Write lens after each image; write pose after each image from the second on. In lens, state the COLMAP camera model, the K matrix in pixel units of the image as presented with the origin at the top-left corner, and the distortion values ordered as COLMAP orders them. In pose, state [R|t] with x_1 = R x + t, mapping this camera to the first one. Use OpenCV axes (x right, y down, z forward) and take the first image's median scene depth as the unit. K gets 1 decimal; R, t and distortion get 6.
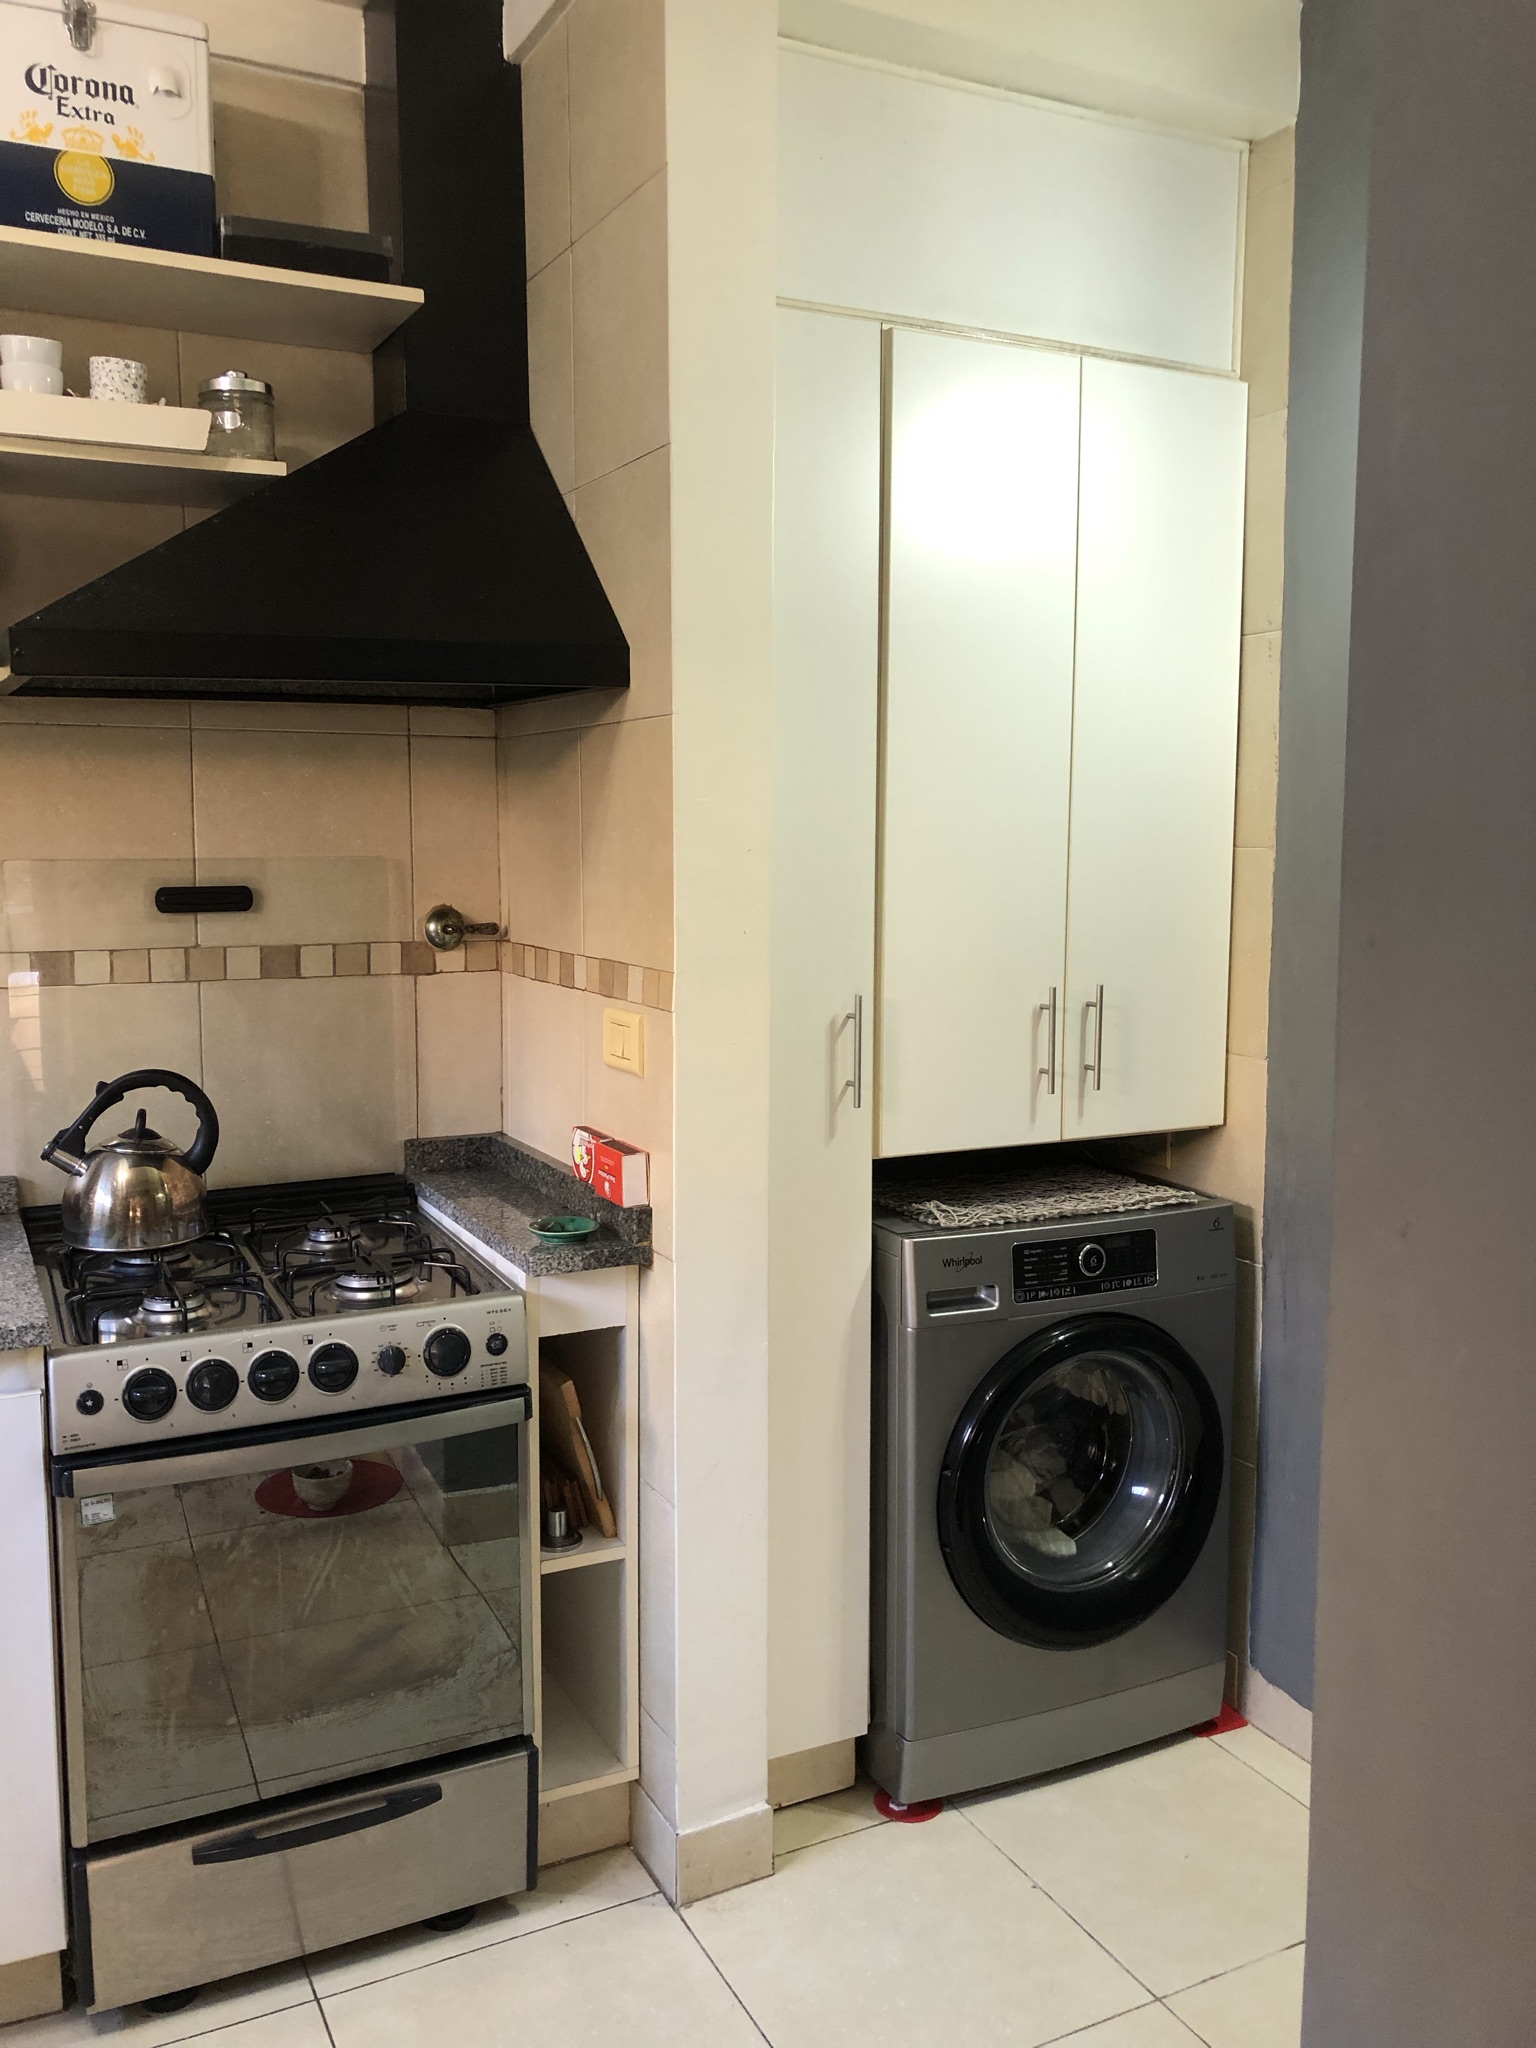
lens RADIAL K [[1682.2, 0, 766.7], [0, 1682.2, 1008.5], [0, 0, 1]] dist [0.036959, -0.046970]
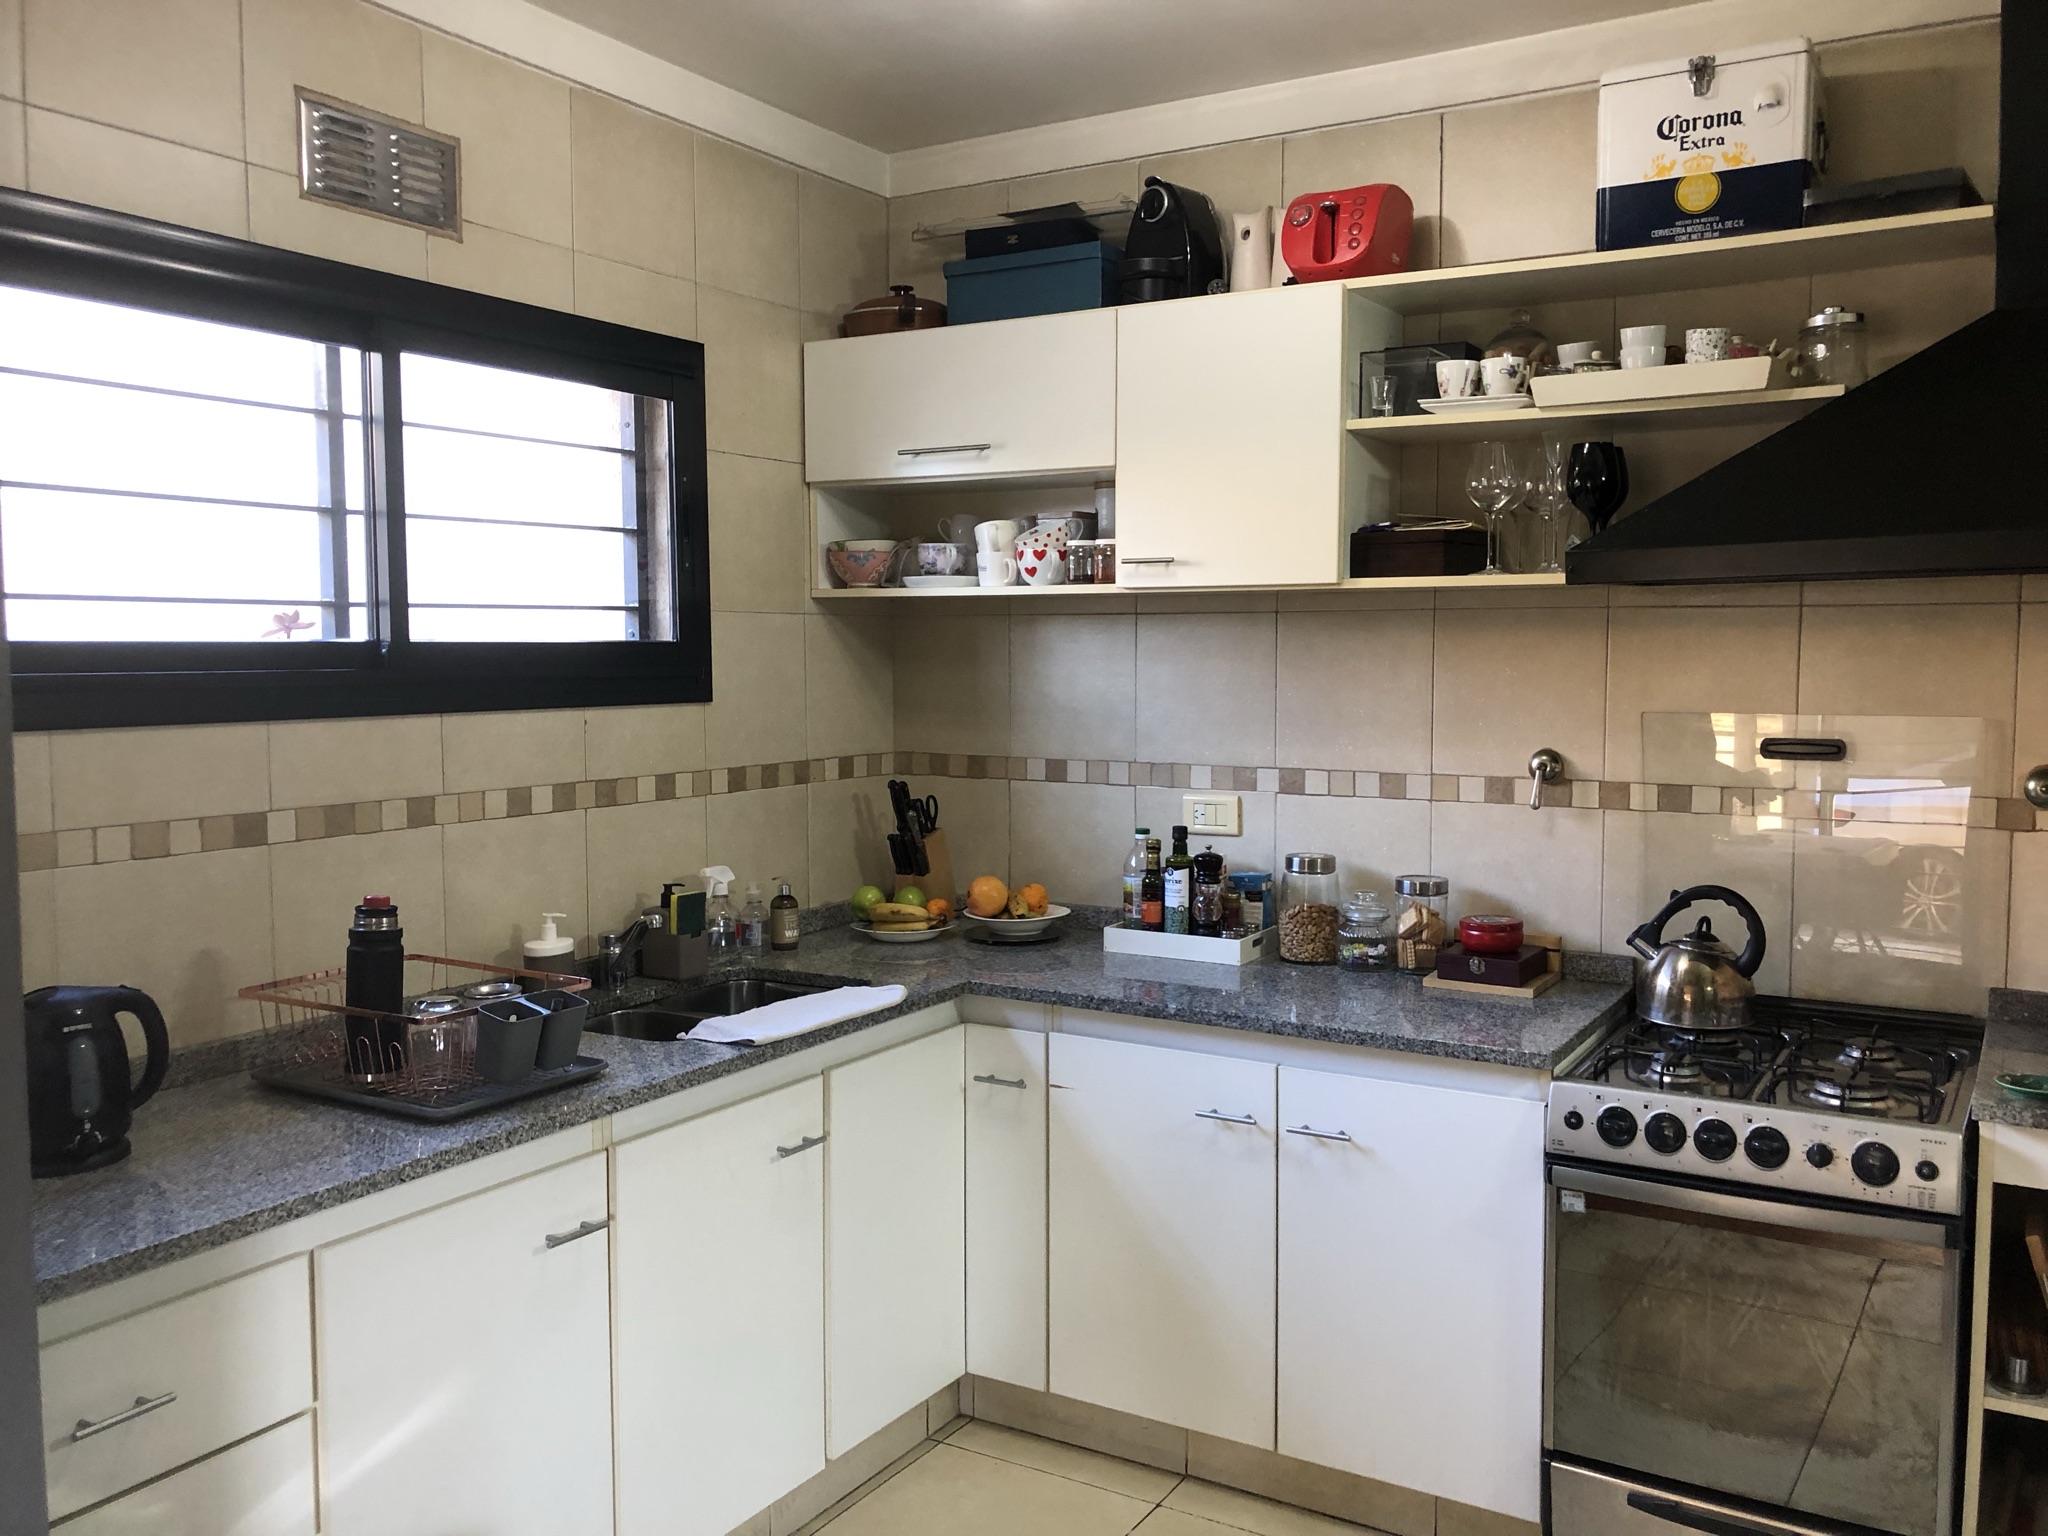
lens RADIAL K [[1682.2, 0, 1027.8], [0, 1682.2, 774.7], [0, 0, 1]] dist [0.036959, -0.046970]
pose [[0.526151, 0.062245, -0.848110, 0.447819], [-0.088511, 0.995909, 0.018182, -0.024352], [0.845772, 0.065501, 0.529508, -0.089319]]
